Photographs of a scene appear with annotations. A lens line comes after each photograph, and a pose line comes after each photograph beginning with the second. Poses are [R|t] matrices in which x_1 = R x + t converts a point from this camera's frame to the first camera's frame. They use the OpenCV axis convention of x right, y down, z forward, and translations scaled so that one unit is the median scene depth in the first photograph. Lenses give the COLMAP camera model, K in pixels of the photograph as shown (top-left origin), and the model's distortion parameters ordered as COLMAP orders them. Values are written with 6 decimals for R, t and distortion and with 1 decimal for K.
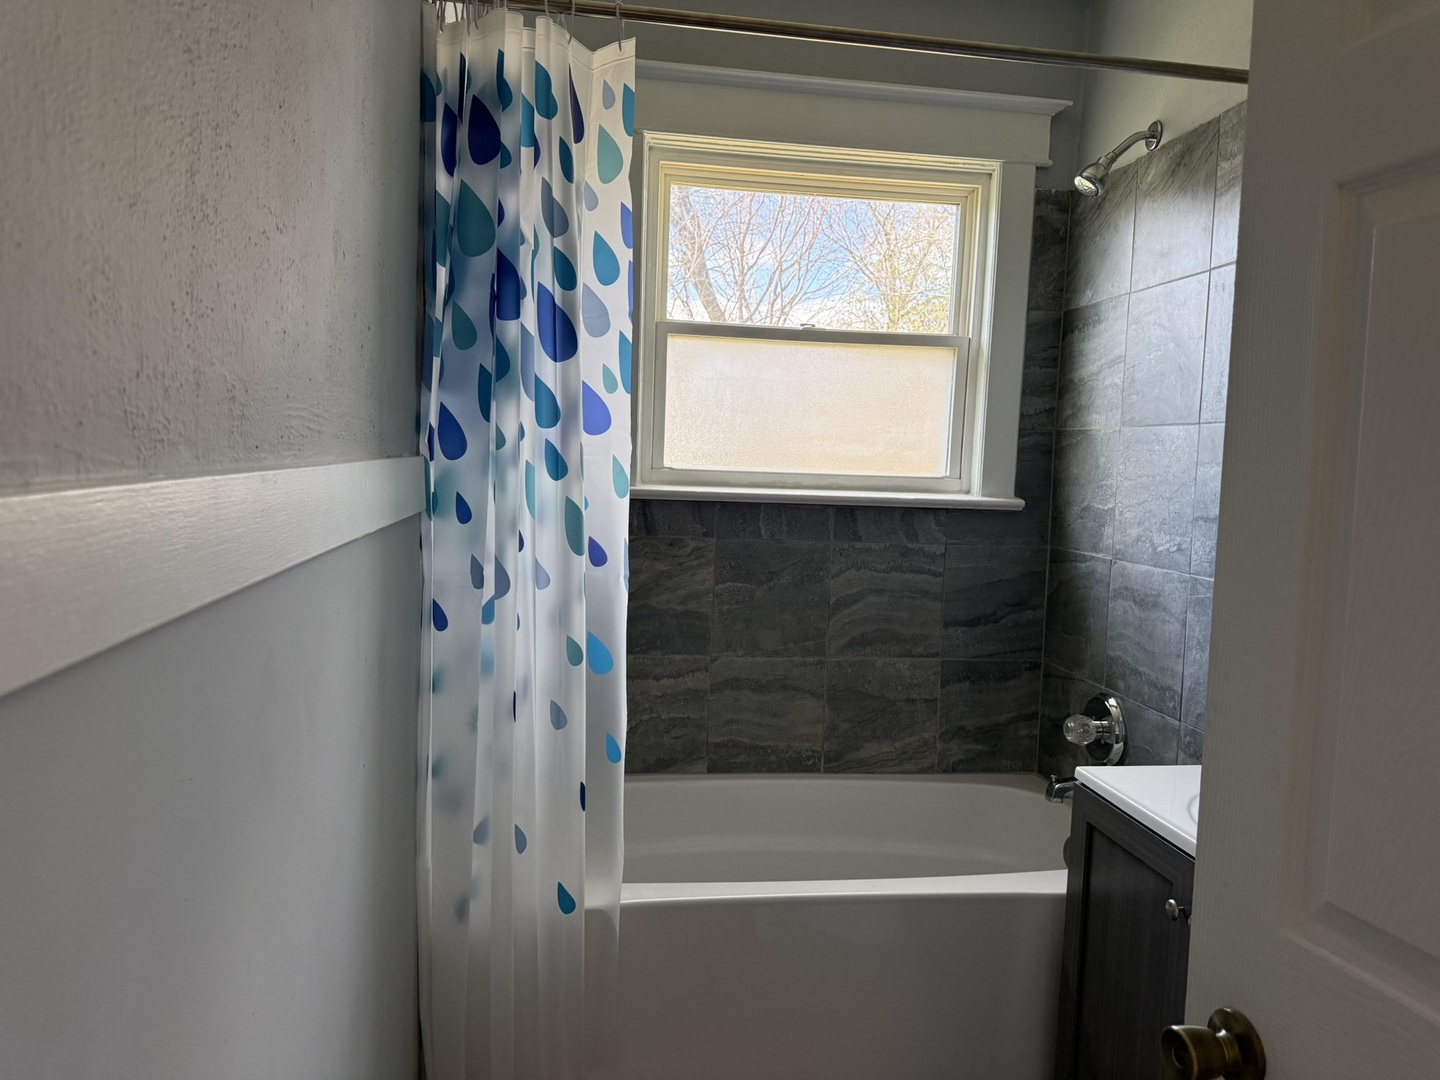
lens RADIAL K [[996.8, 0, 716.6], [0, 996.8, 519.8], [0, 0, 1]] dist [0.187206, -0.391499]
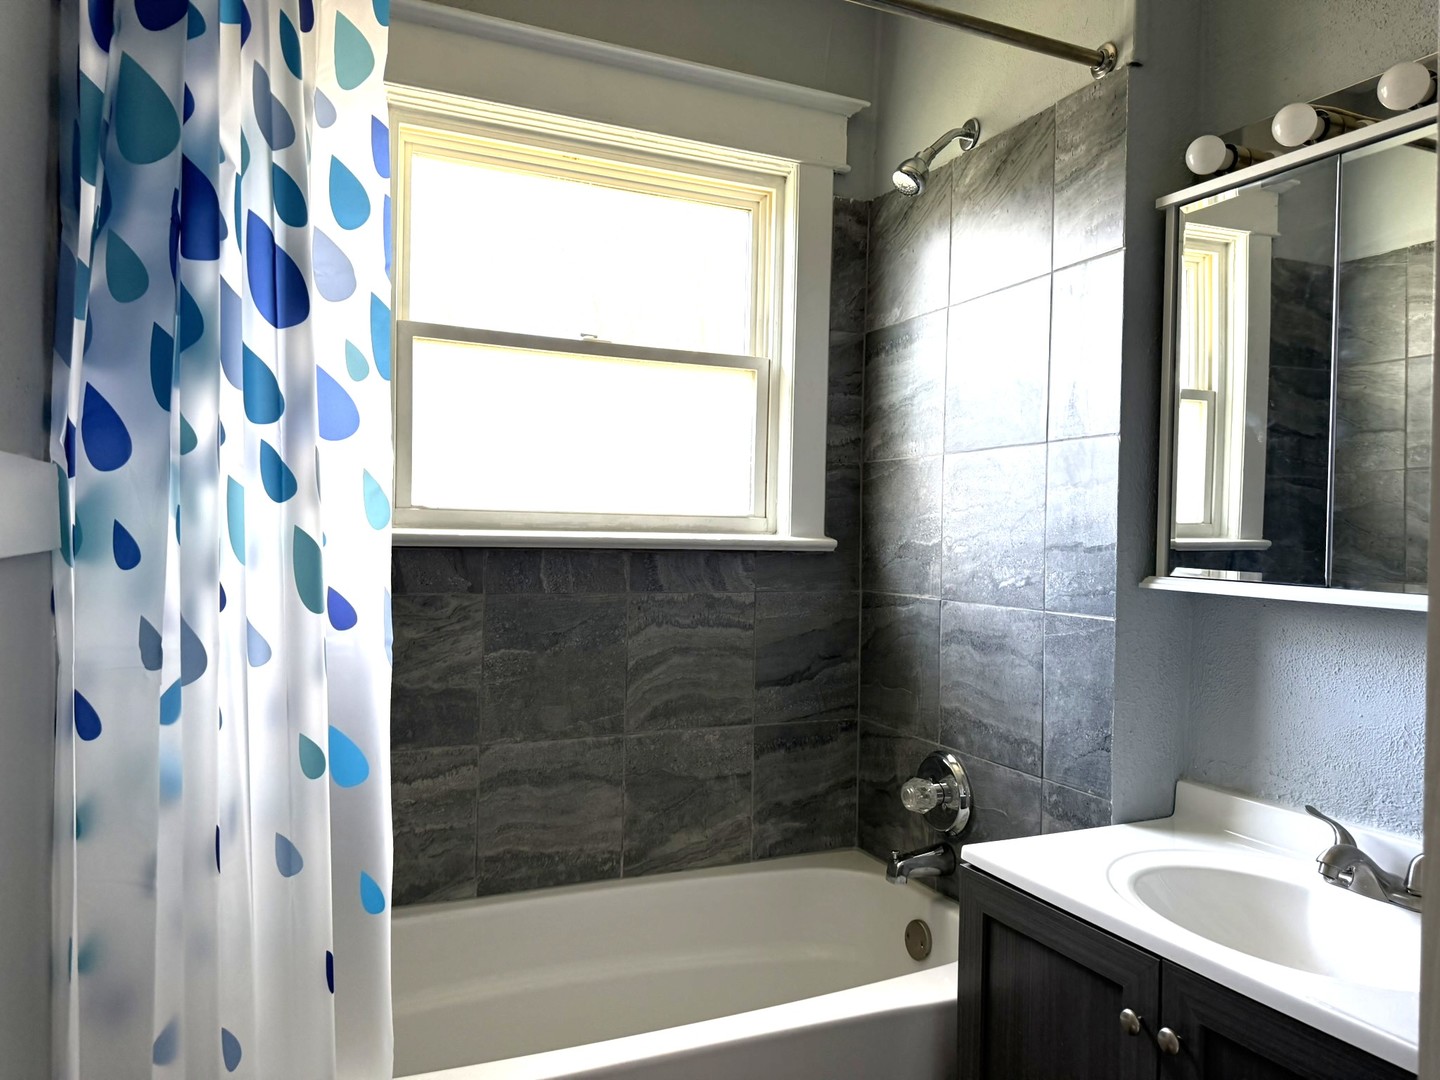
lens RADIAL K [[1017.2, 0, 720.0], [0, 1017.2, 540.0], [0, 0, 1]] dist [0.130795, -0.185782]
pose [[0.960228, -0.020058, 0.278494, -0.050688], [0.033406, 0.998505, -0.043267, 0.018389], [-0.277210, 0.050849, 0.959463, 0.180937]]
